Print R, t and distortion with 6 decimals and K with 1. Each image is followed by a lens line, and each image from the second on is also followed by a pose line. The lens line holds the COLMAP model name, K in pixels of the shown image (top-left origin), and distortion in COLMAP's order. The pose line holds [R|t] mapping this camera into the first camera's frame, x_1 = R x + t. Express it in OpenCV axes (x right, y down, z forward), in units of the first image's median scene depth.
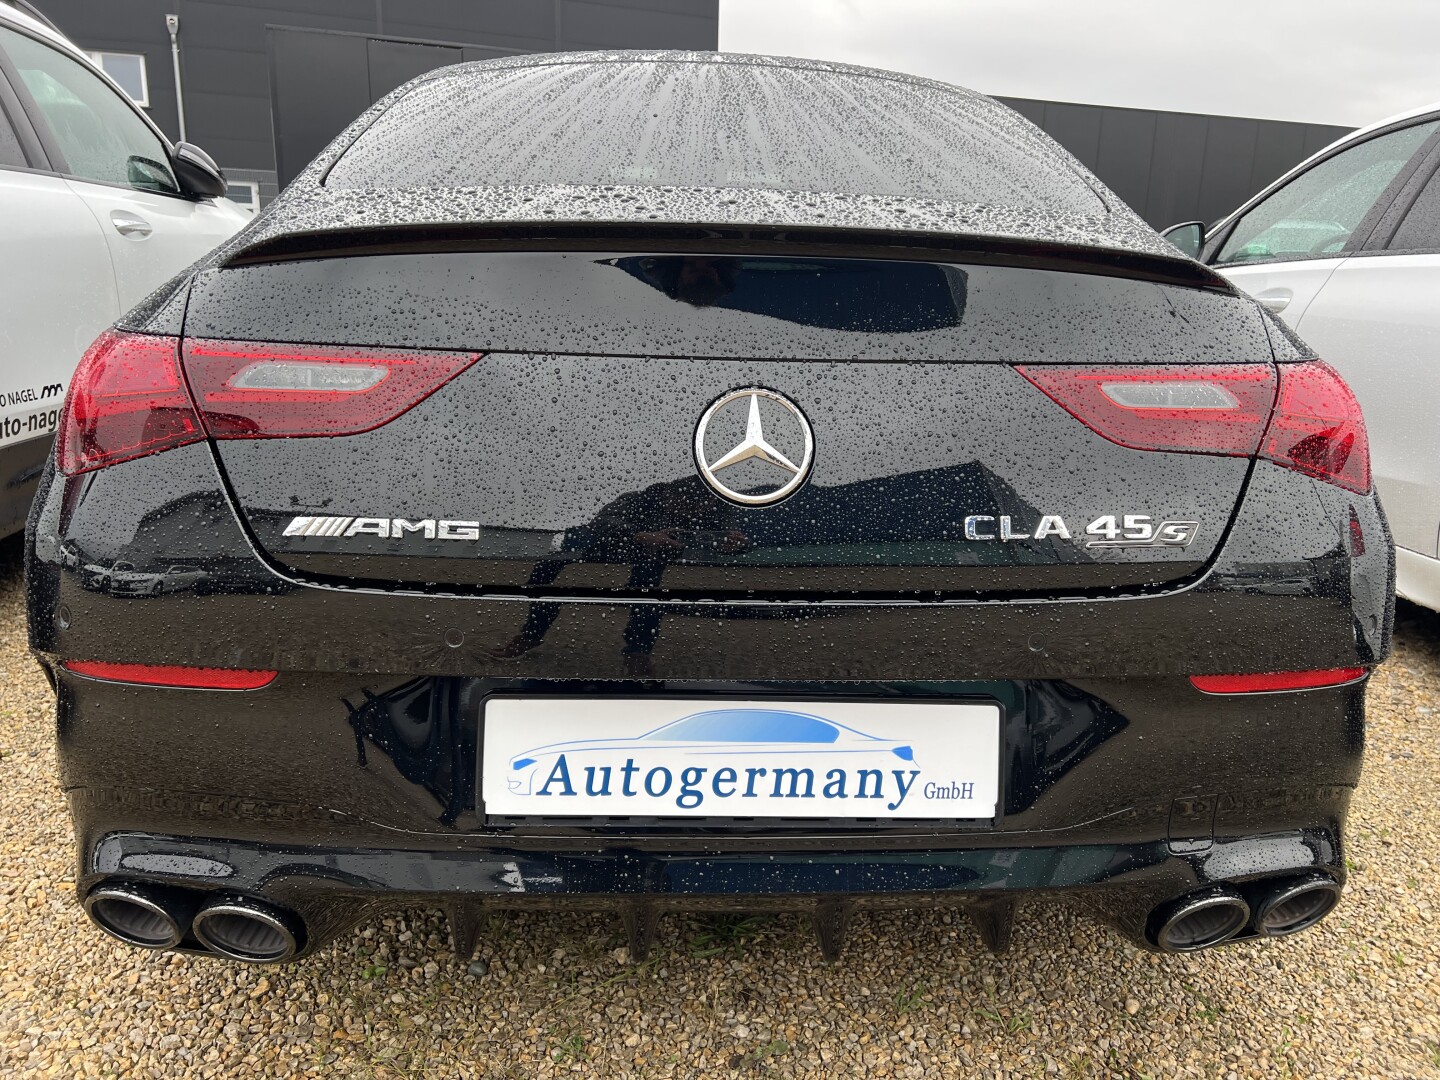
lens RADIAL K [[1099.7, 0, 724.0], [0, 1099.7, 545.5], [0, 0, 1]] dist [0.079779, -0.095929]
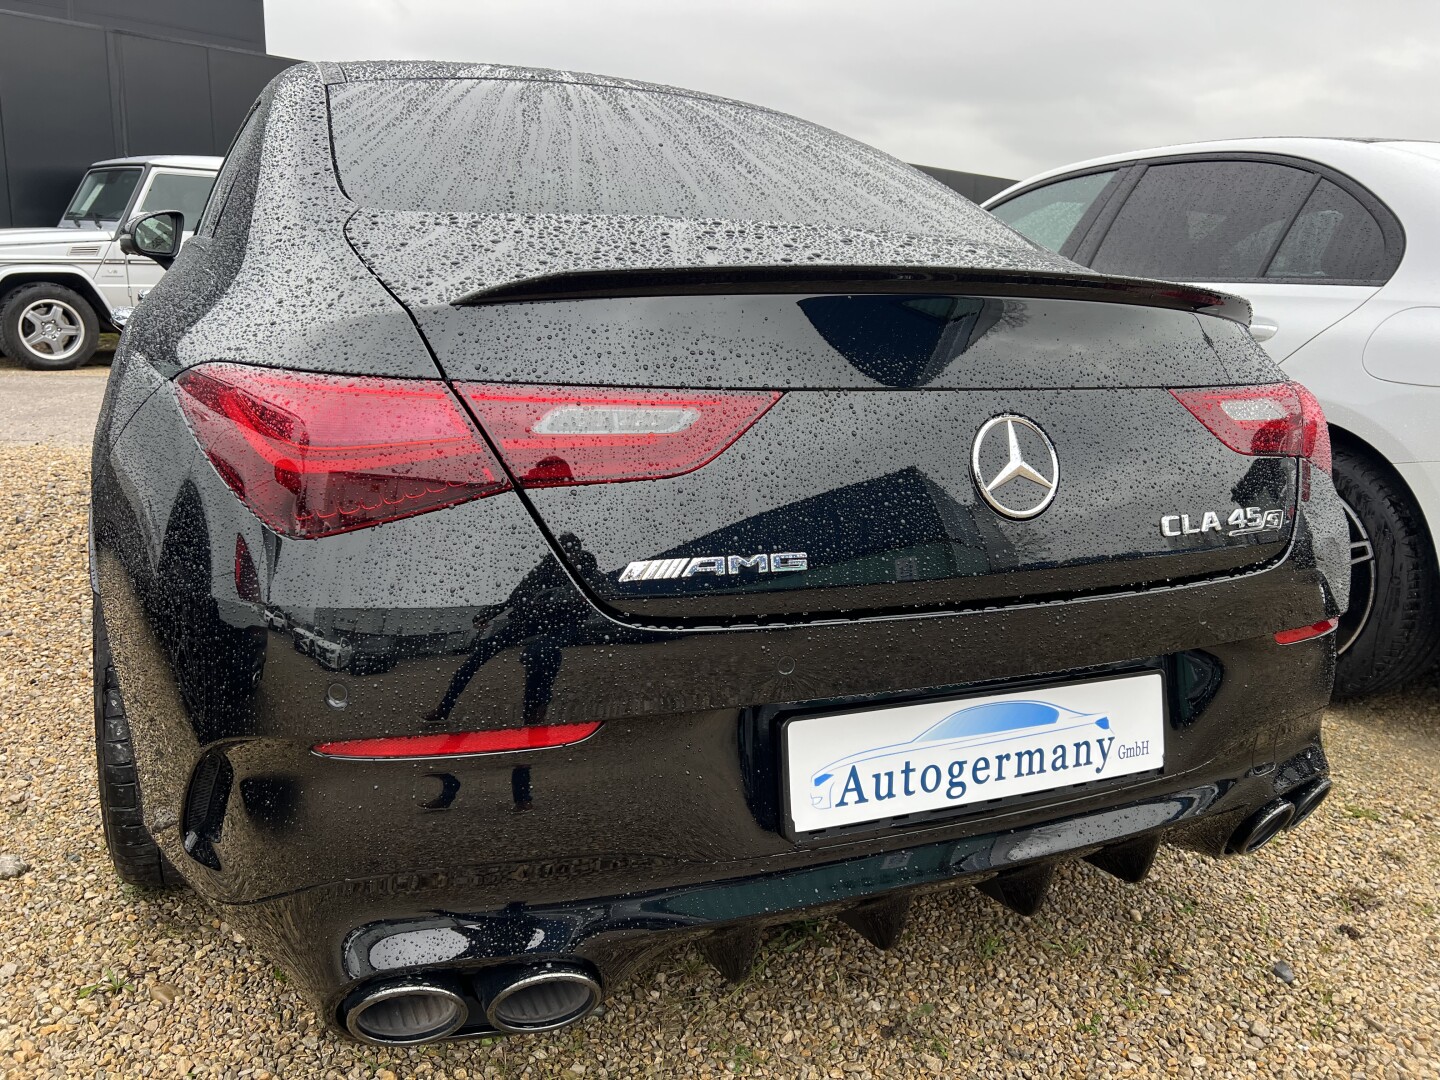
lens RADIAL K [[1099.7, 0, 717.1], [0, 1099.7, 556.7], [0, 0, 1]] dist [0.079779, -0.095929]
pose [[0.928411, -0.077718, 0.363337, -0.637754], [0.075824, 0.996931, 0.019495, -0.041805], [-0.363737, 0.009451, 0.931454, 0.057085]]
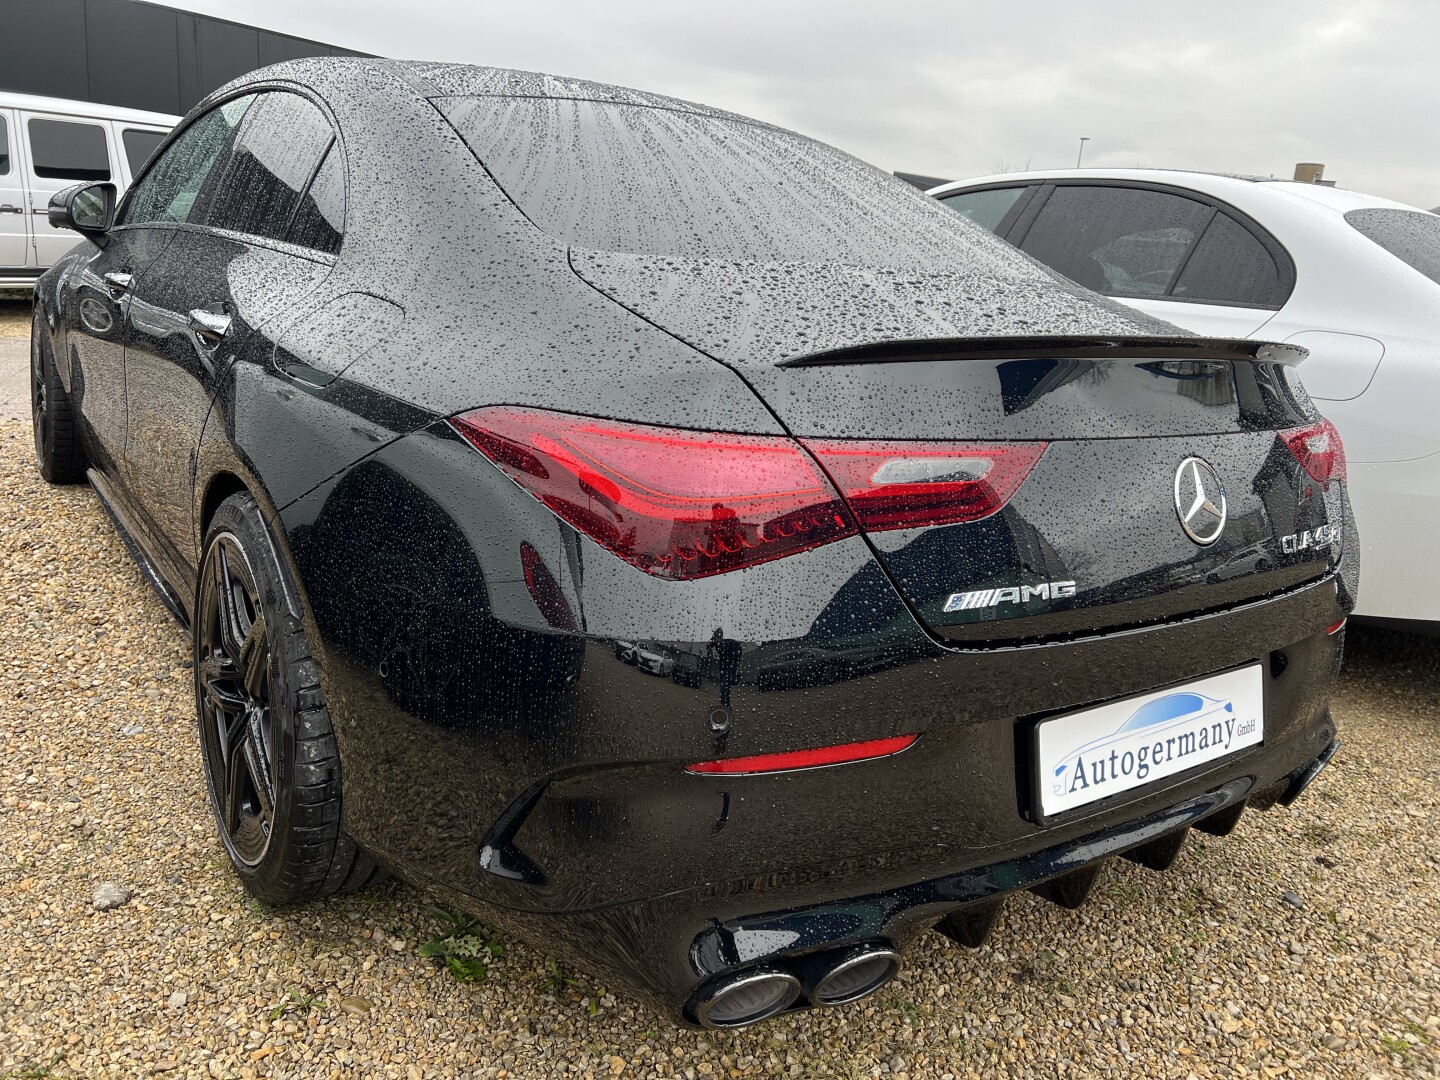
lens RADIAL K [[1099.7, 0, 723.4], [0, 1099.7, 539.8], [0, 0, 1]] dist [0.079779, -0.095929]
pose [[0.834875, -0.096826, 0.541857, -1.137330], [0.079967, 0.995299, 0.054642, -0.155360], [-0.544600, -0.002289, 0.838693, 0.167834]]
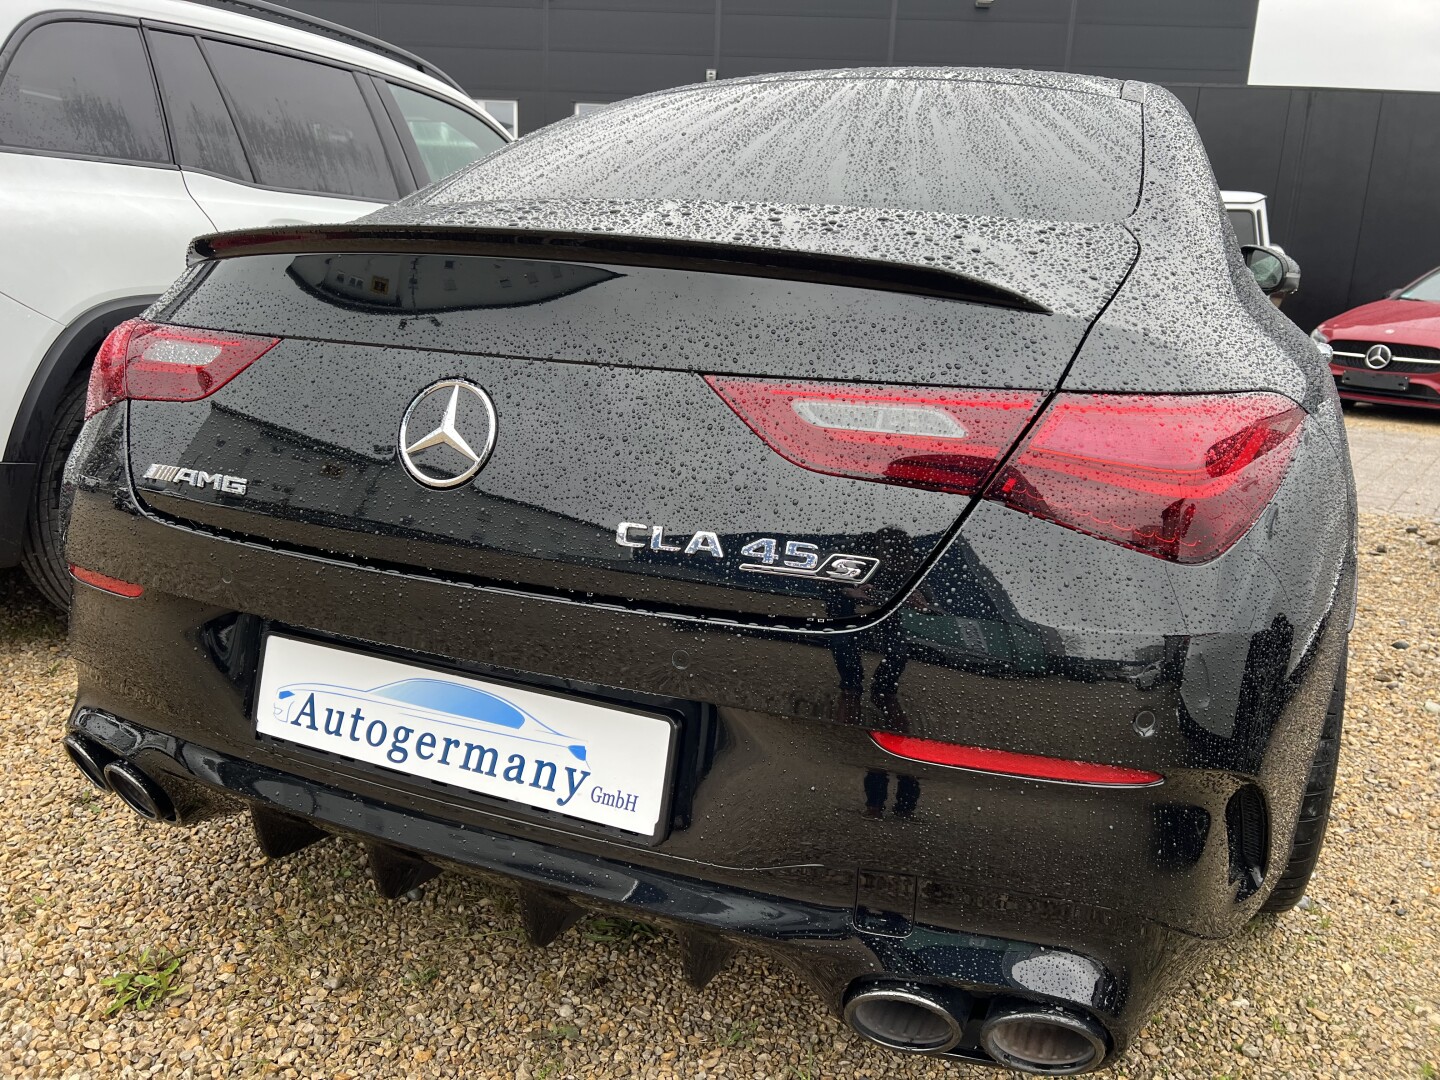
lens RADIAL K [[1099.7, 0, 707.0], [0, 1099.7, 551.4], [0, 0, 1]] dist [0.079779, -0.095929]
pose [[0.892521, 0.119929, -0.434768, 0.694835], [-0.127516, 0.991766, 0.011801, -0.020644], [0.432603, 0.044908, 0.900465, 0.140205]]
